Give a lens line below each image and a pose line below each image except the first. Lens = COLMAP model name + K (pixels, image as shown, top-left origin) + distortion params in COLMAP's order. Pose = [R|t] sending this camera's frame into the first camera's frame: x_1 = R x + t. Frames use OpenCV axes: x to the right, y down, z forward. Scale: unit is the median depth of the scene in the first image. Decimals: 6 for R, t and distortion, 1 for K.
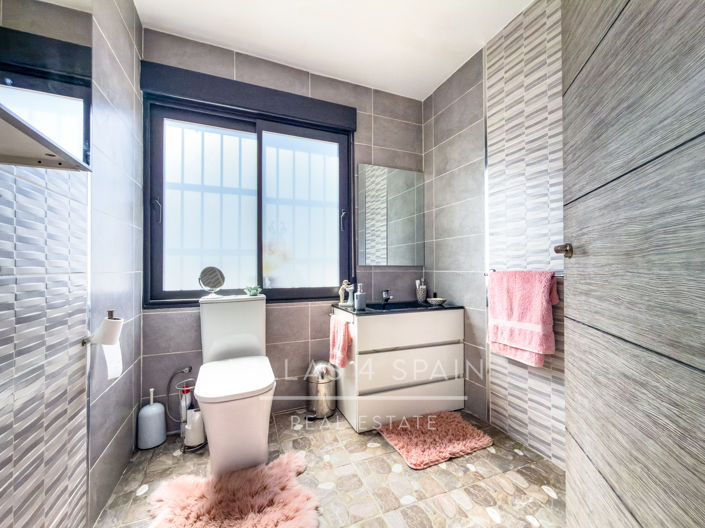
lens RADIAL K [[282.4, 0, 352.2], [0, 282.4, 265.3], [0, 0, 1]] dist [0.001013, 0.000160]
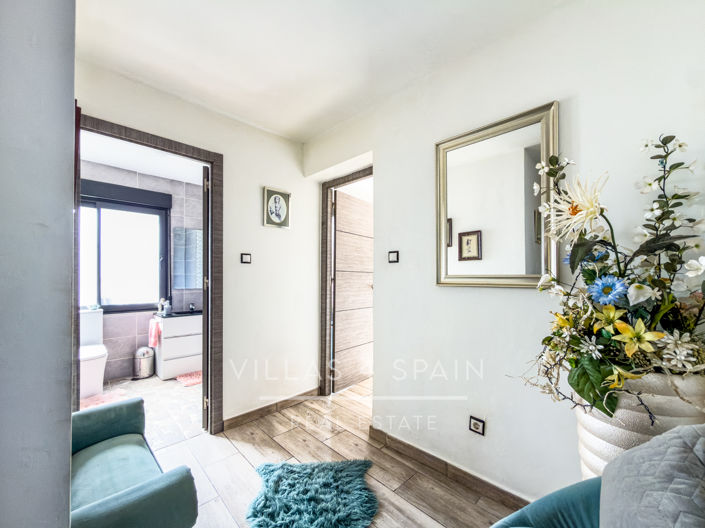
lens RADIAL K [[282.4, 0, 340.3], [0, 282.4, 275.7], [0, 0, 1]] dist [0.001013, 0.000160]
pose [[0.923880, 0.004899, 0.382652, 0.323269], [-0.008960, 0.999921, 0.008831, -0.112074], [-0.382579, -0.011587, 0.923850, -0.999911]]
